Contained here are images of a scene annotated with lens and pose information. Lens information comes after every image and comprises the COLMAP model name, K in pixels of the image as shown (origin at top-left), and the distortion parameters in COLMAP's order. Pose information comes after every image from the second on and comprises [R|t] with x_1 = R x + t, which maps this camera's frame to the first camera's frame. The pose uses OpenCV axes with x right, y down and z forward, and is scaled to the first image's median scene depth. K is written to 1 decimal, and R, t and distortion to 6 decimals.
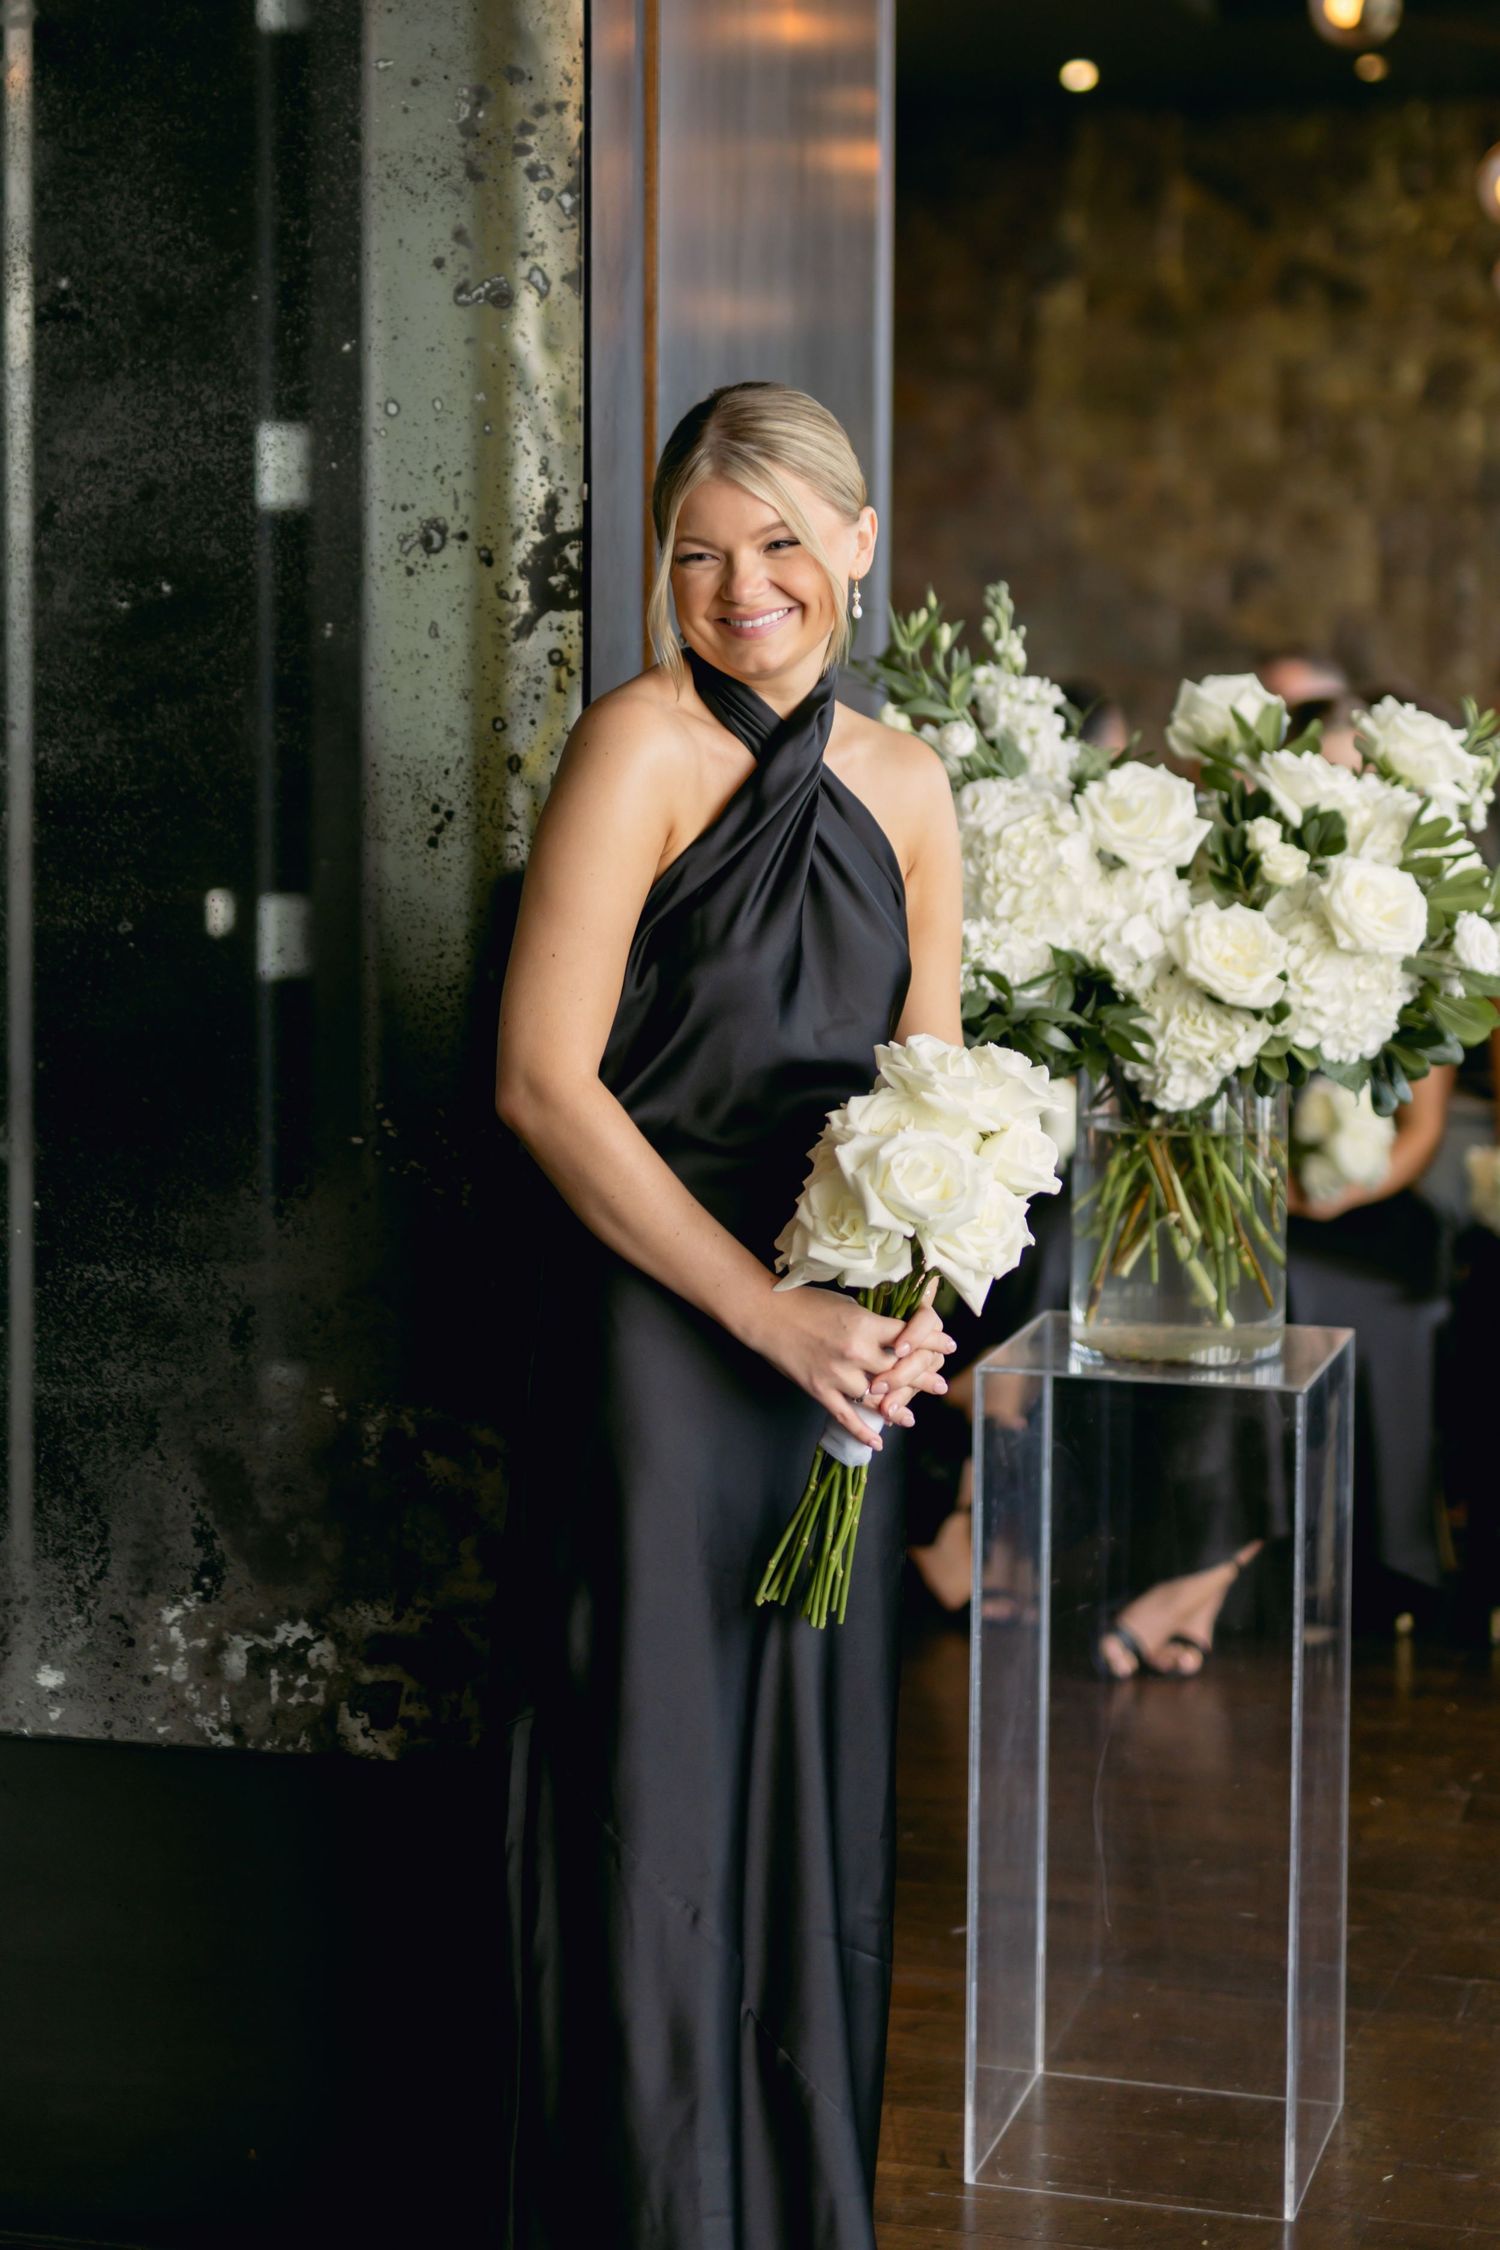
lens RADIAL K [[5688.5, 0, 782.4], [0, 5688.5, 1181.4], [0, 0, 1]] dist [0.045737, -0.690280]
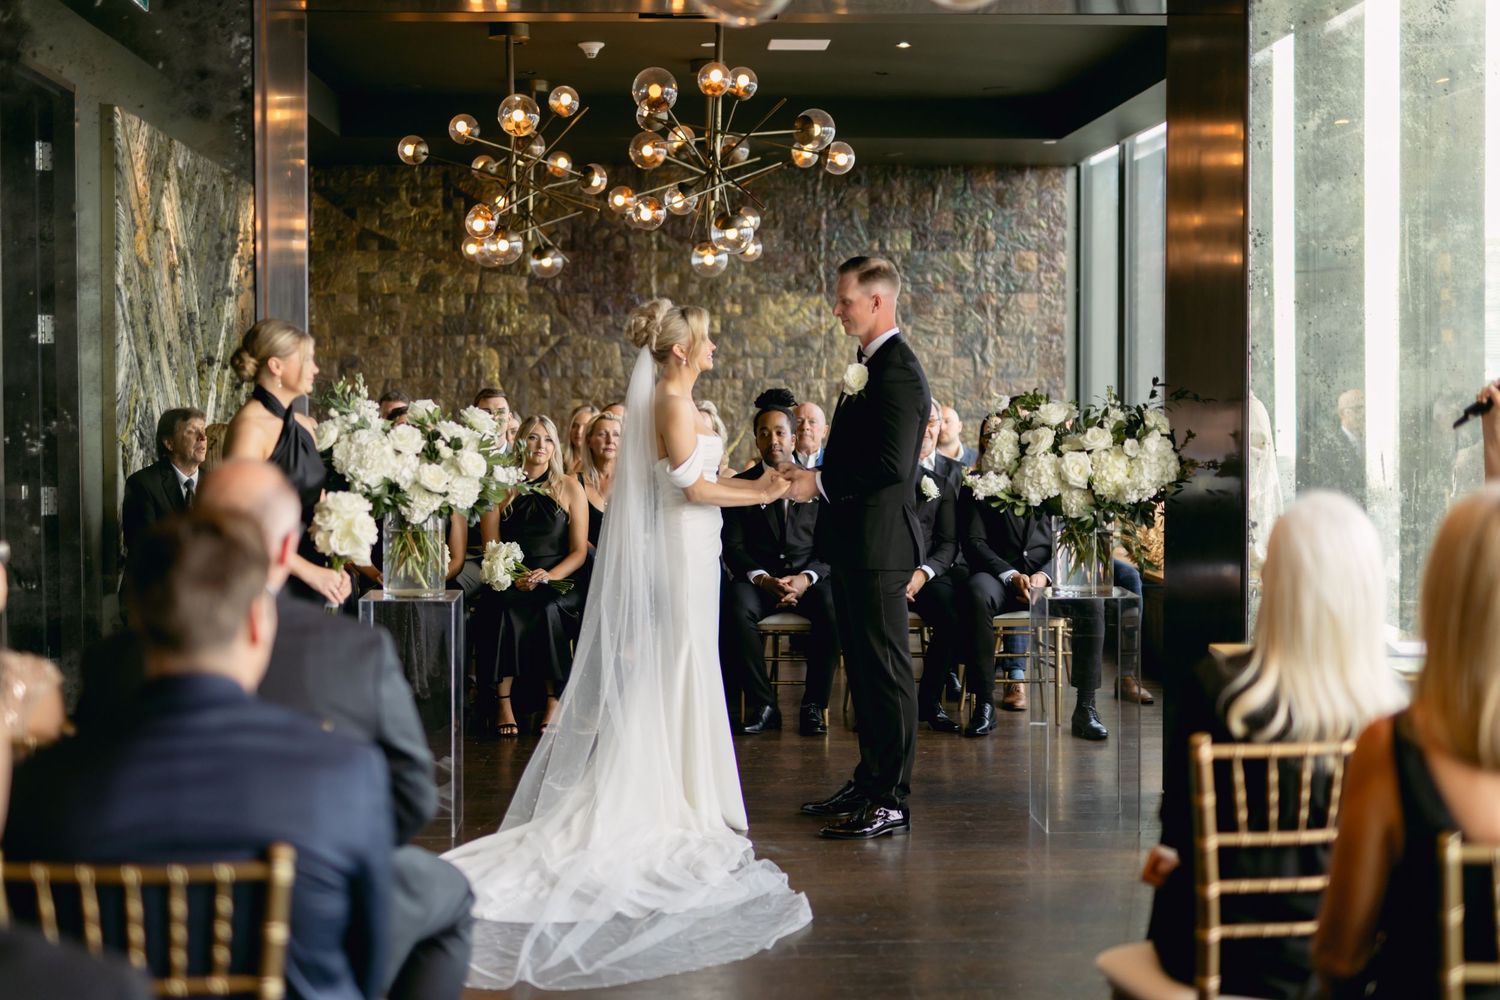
lens RADIAL K [[3792.3, 0, 669.8], [0, 3792.3, 503.3], [0, 0, 1]] dist [0.045737, -0.690280]
pose [[0.978063, -0.016401, 0.207661, -0.264958], [0.029228, 0.997839, -0.058854, 0.118211], [-0.206247, 0.063633, 0.976429, -1.324279]]
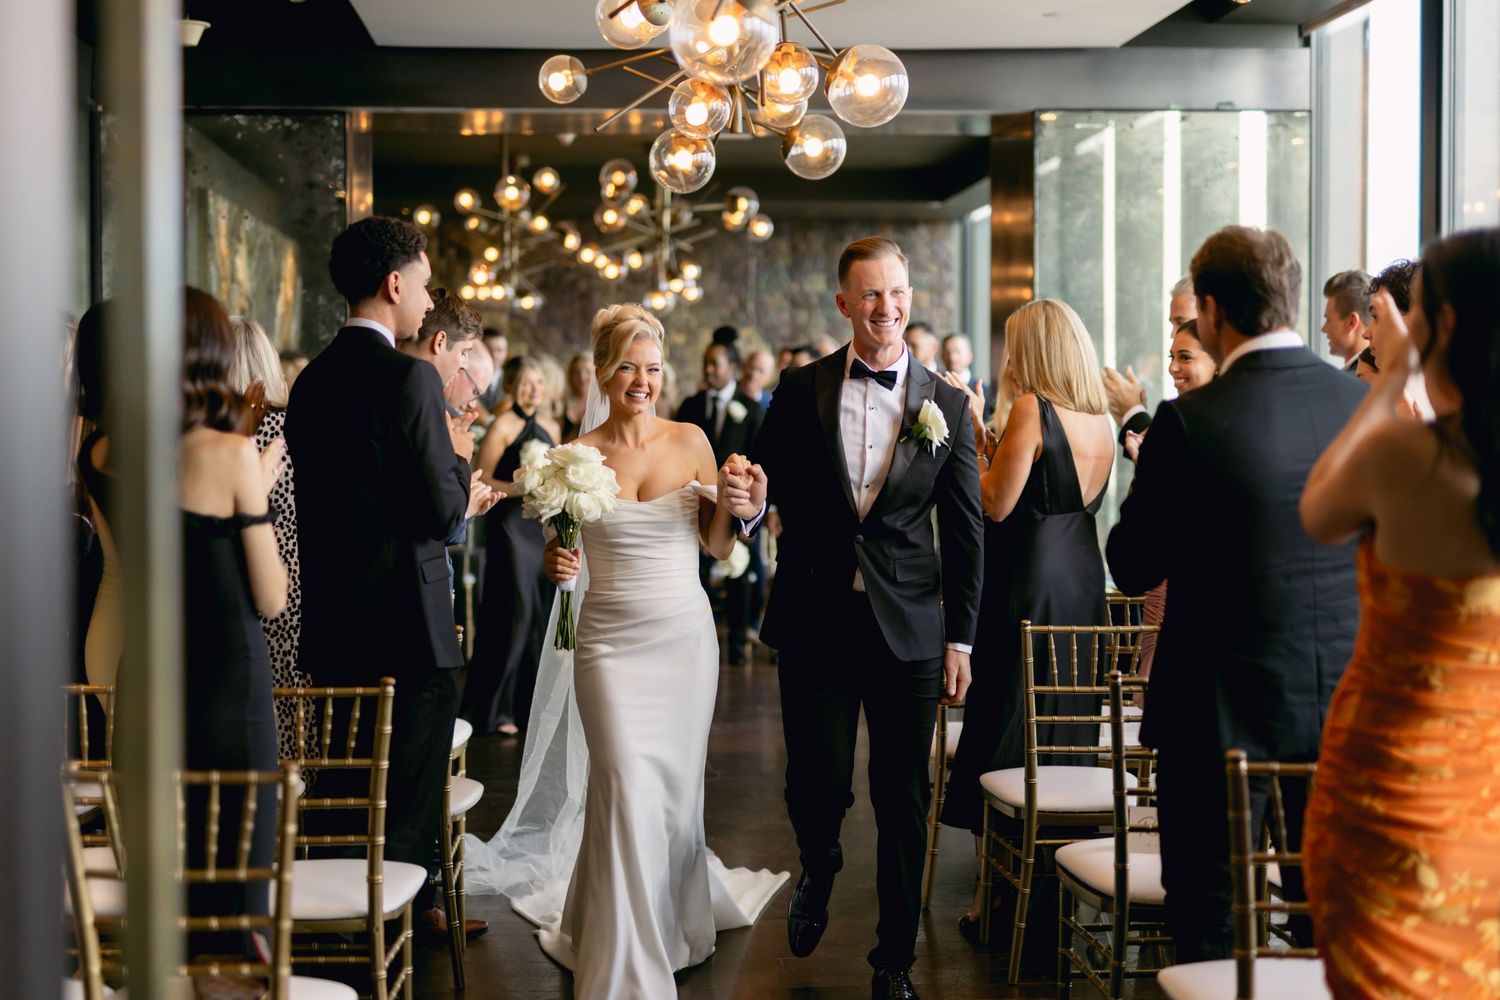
lens RADIAL K [[3408.2, 0, 778.6], [0, 3408.2, 495.5], [0, 0, 1]] dist [-0.049576, -0.243417]
pose [[0.967344, -0.016670, 0.252920, -0.413701], [0.033157, 0.997583, -0.061067, 0.177218], [-0.251290, 0.067459, 0.965558, -1.960905]]
